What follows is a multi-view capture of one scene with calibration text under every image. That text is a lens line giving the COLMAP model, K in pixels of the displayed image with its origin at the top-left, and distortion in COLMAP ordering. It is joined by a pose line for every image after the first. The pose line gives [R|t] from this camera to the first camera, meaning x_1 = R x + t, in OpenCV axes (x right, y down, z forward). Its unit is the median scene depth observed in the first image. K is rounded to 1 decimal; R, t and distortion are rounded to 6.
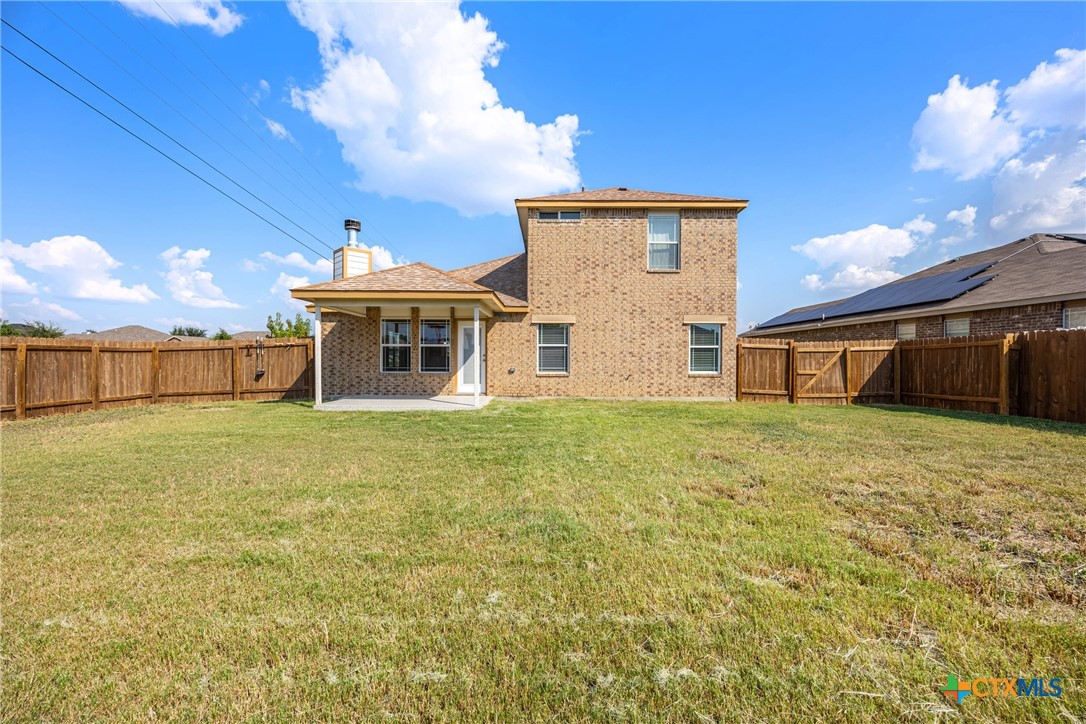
lens RADIAL K [[436.9, 0, 546.7], [0, 436.9, 358.8], [0, 0, 1]] dist [0.001830, 0.000303]
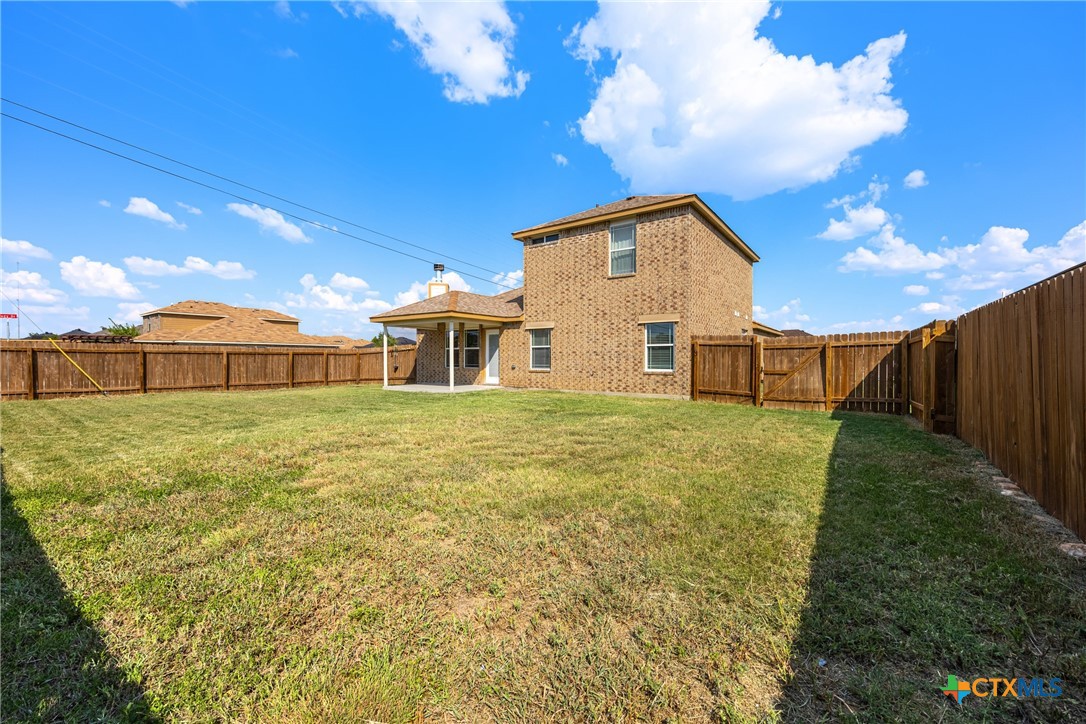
lens RADIAL K [[436.9, 0, 546.7], [0, 436.9, 358.8], [0, 0, 1]] dist [0.001830, 0.000303]
pose [[0.816789, -0.003191, -0.576928, 0.736971], [0.003106, 0.999995, -0.001134, 0.004733], [0.576928, -0.000865, 0.816794, 0.011605]]
